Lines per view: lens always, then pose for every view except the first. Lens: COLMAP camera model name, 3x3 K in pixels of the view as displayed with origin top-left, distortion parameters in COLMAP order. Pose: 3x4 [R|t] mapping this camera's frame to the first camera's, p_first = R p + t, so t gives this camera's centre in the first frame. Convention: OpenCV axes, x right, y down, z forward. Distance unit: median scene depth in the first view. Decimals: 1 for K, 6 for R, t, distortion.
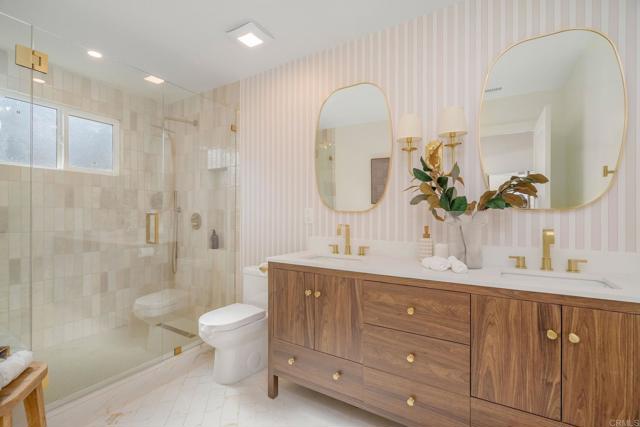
lens RADIAL K [[295.1, 0, 320.7], [0, 295.1, 213.3], [0, 0, 1]] dist [0.001166, 0.000696]
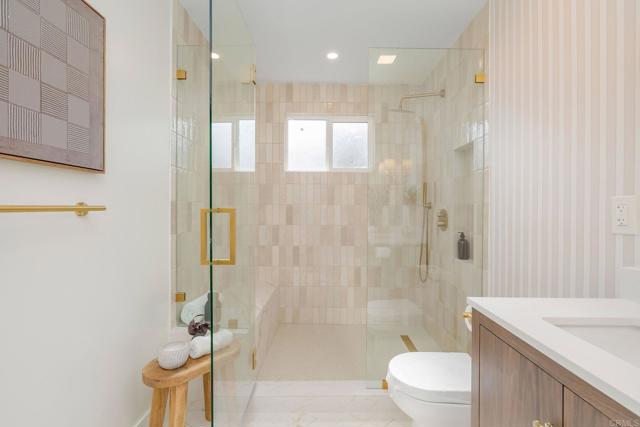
lens RADIAL K [[295.1, 0, 320.4], [0, 295.1, 207.2], [0, 0, 1]] dist [0.001166, 0.000696]
pose [[0.523939, -0.006514, -0.851731, 0.074681], [-0.003326, 0.999947, -0.009694, 0.002404], [0.851749, 0.007912, 0.523890, 0.351831]]
